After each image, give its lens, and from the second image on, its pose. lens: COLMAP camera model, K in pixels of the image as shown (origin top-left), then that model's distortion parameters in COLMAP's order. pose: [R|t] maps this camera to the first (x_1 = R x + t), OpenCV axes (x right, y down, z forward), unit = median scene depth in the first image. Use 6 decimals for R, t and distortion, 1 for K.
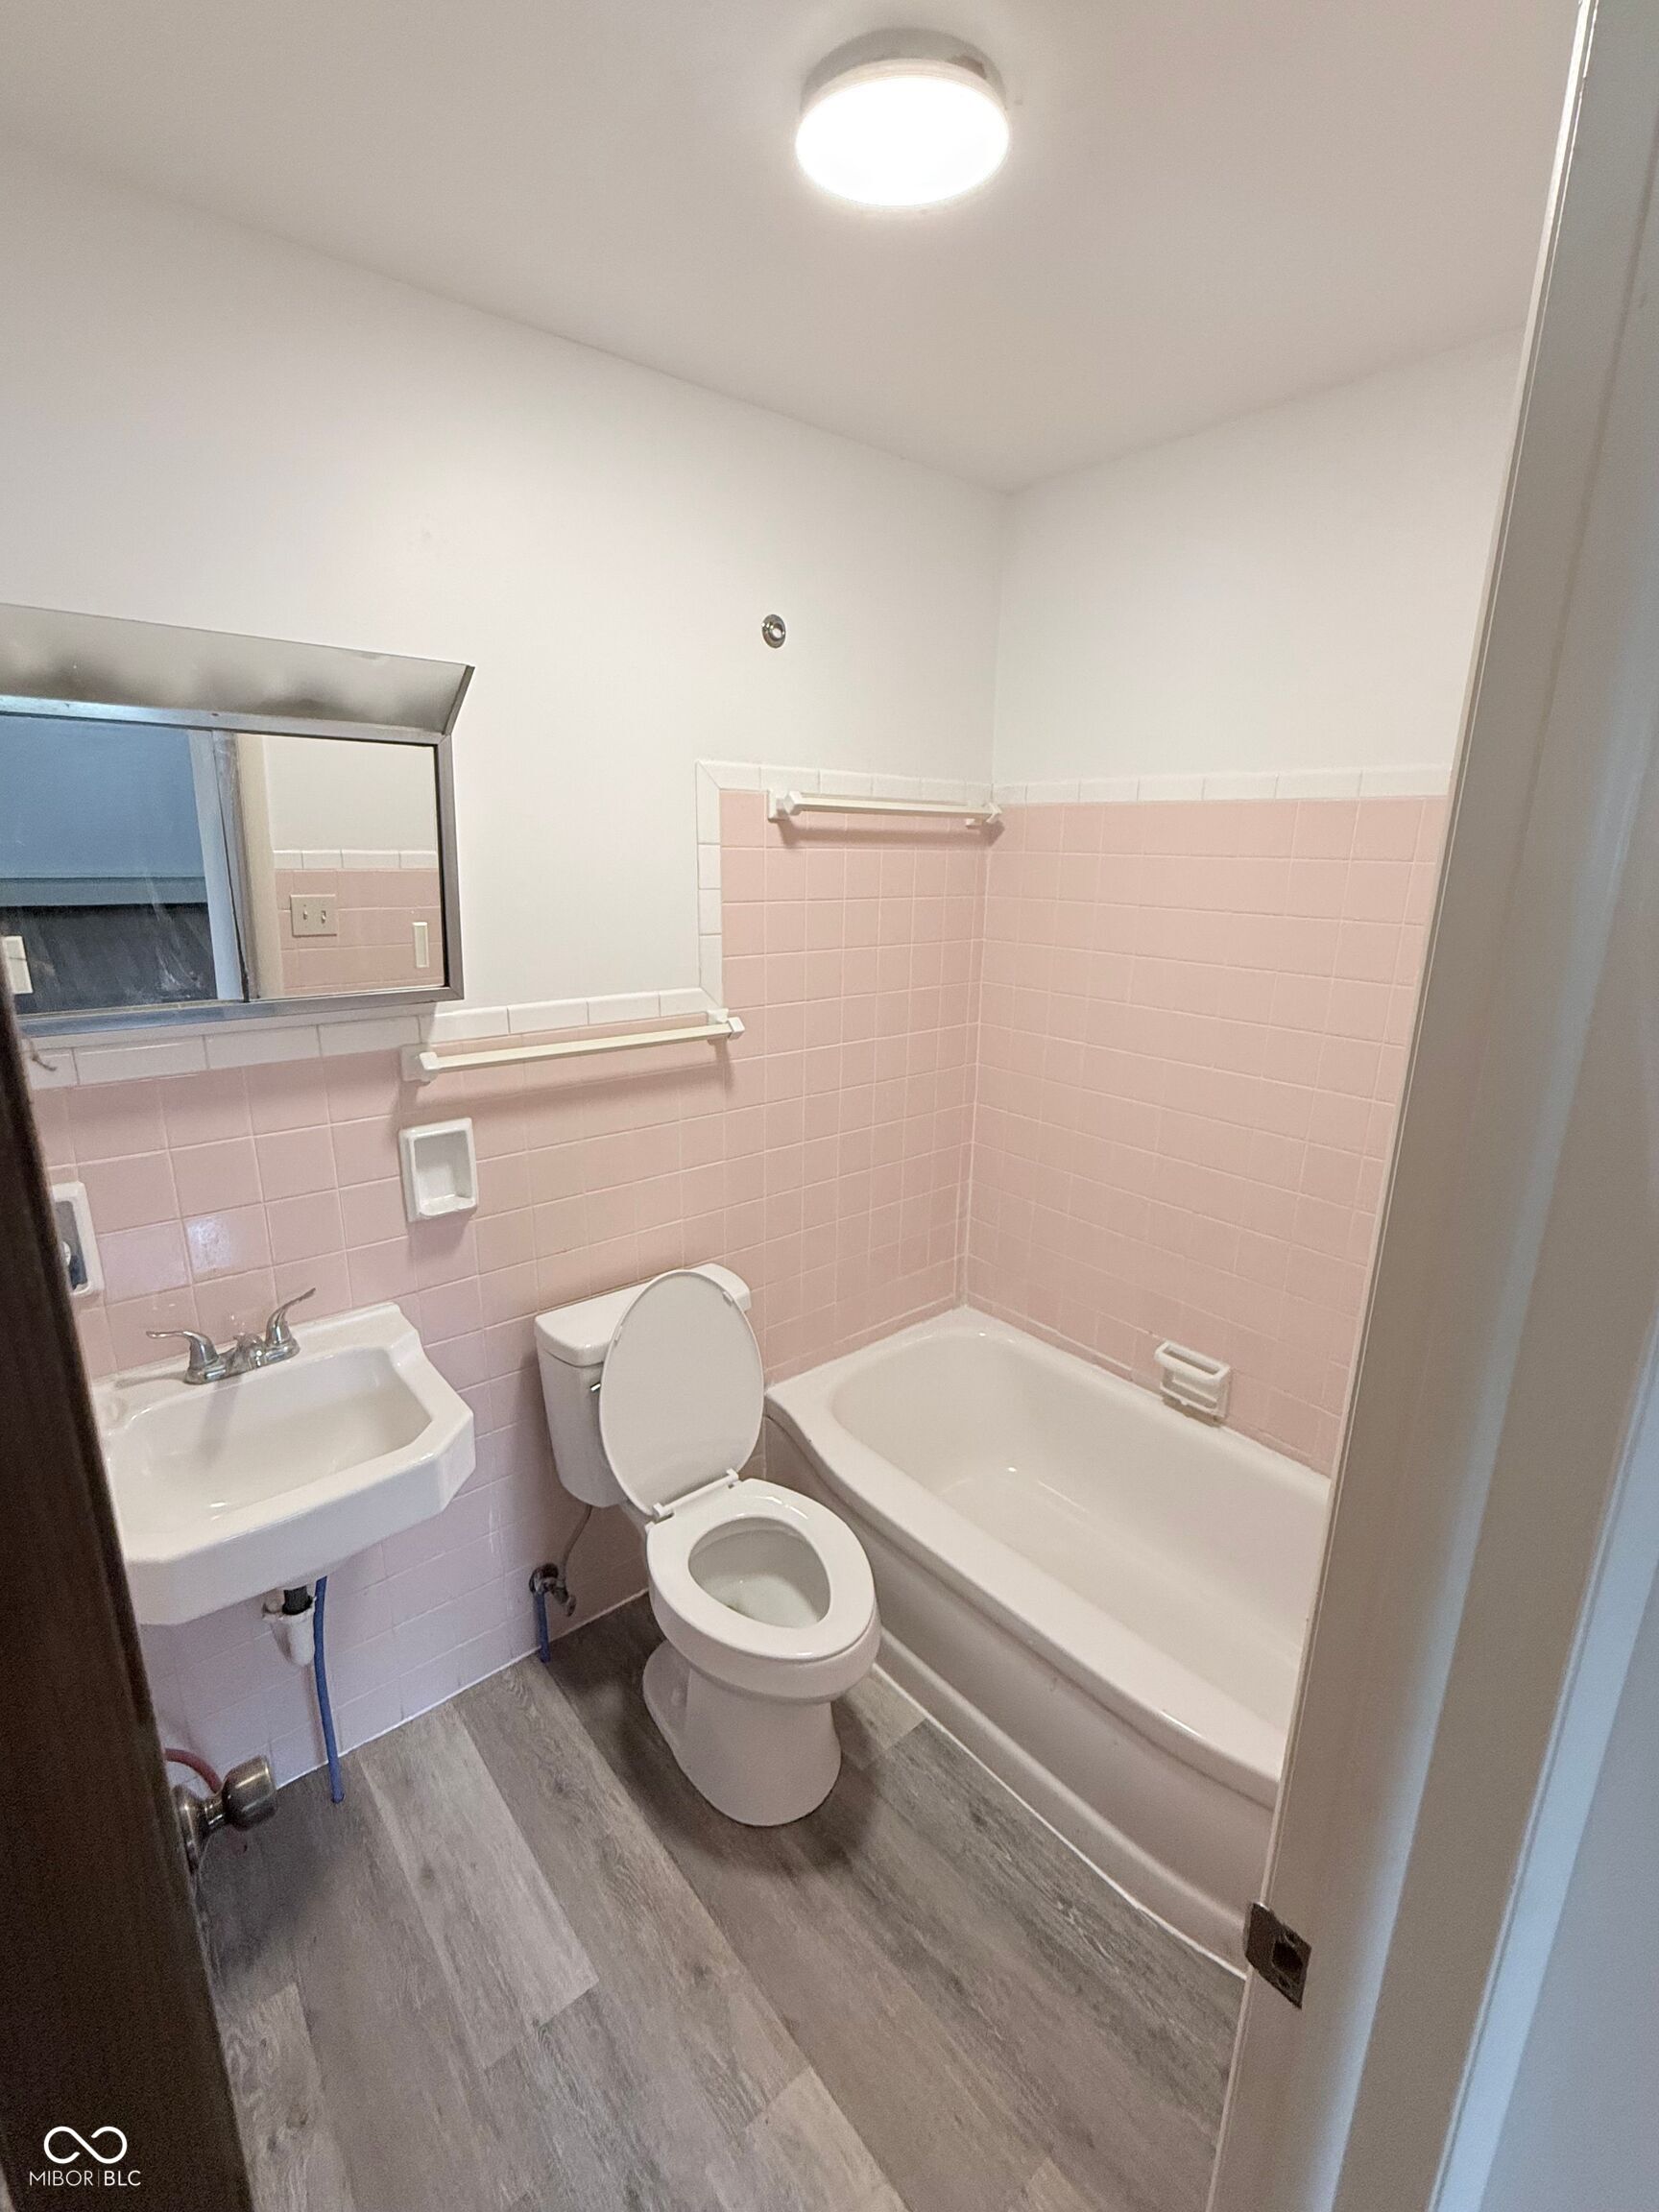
lens RADIAL K [[968.9, 0, 827.6], [0, 968.9, 1106.6], [0, 0, 1]] dist [0.002273, -0.000430]
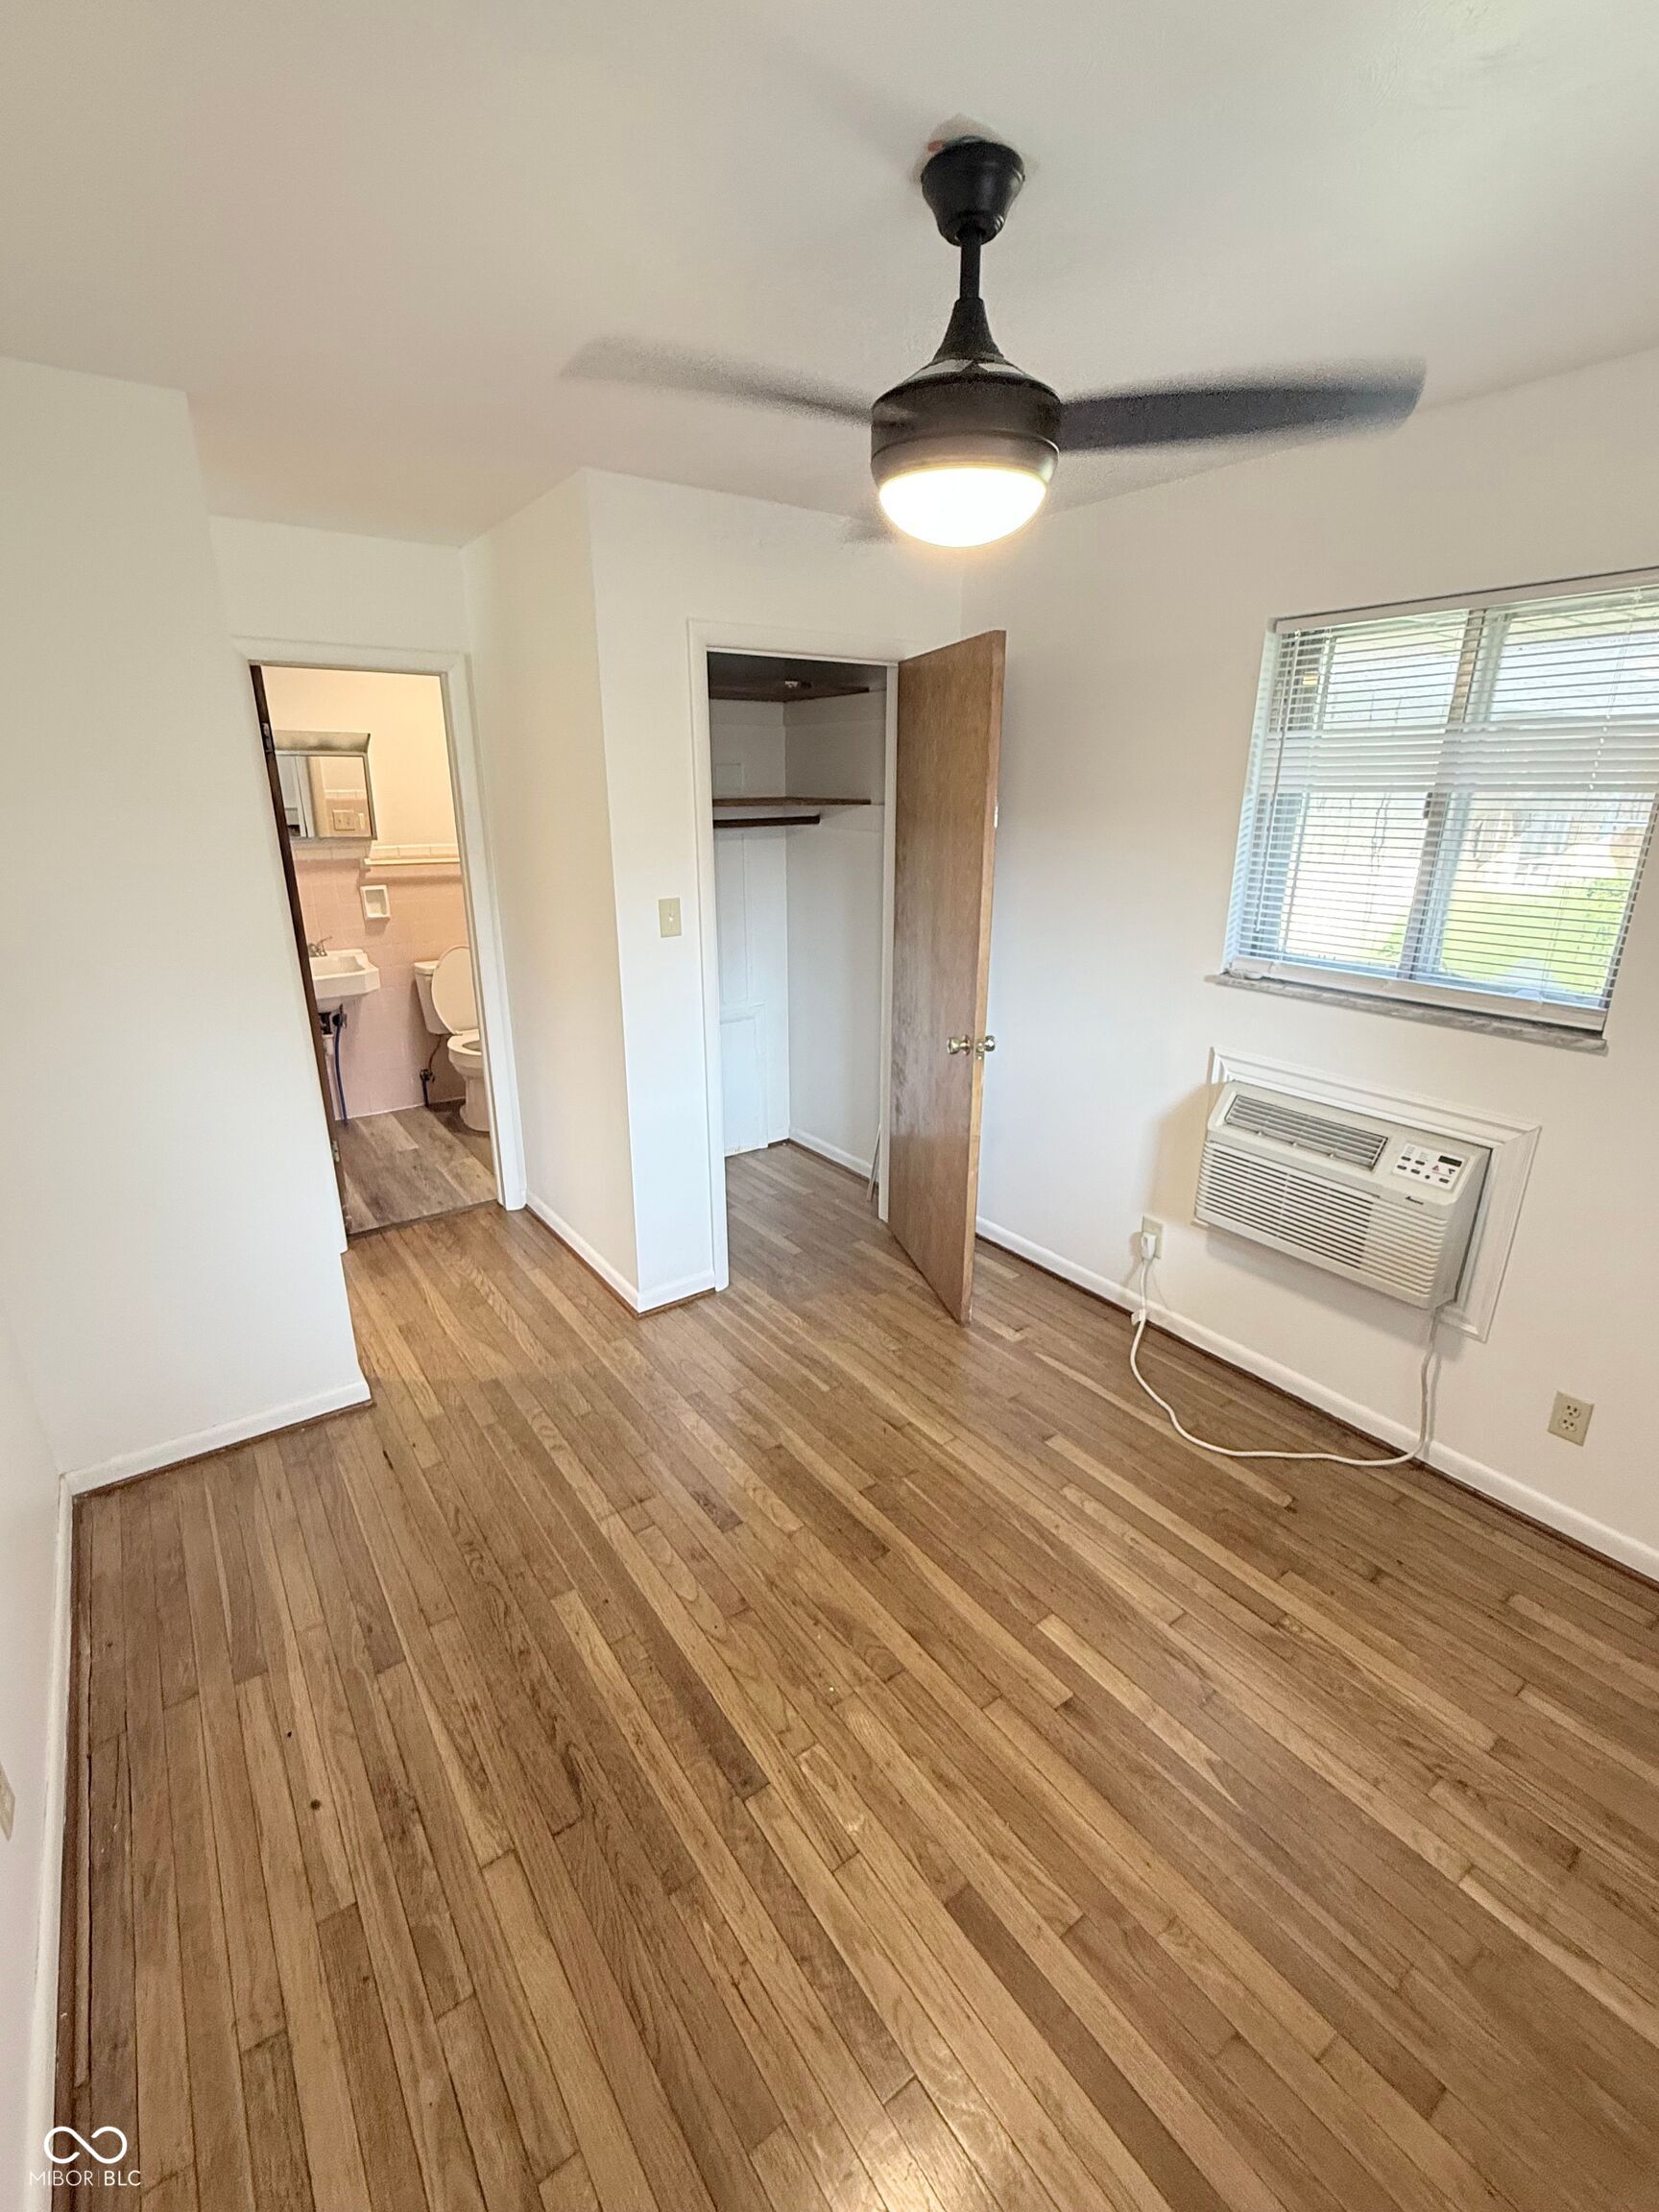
lens RADIAL K [[968.9, 0, 820.6], [0, 968.9, 1098.7], [0, 0, 1]] dist [0.002273, -0.000430]
pose [[0.996029, 0.015206, -0.087726, 1.231810], [-0.010331, 0.998391, 0.055757, 0.491919], [0.088432, -0.054629, 0.994583, -1.859864]]
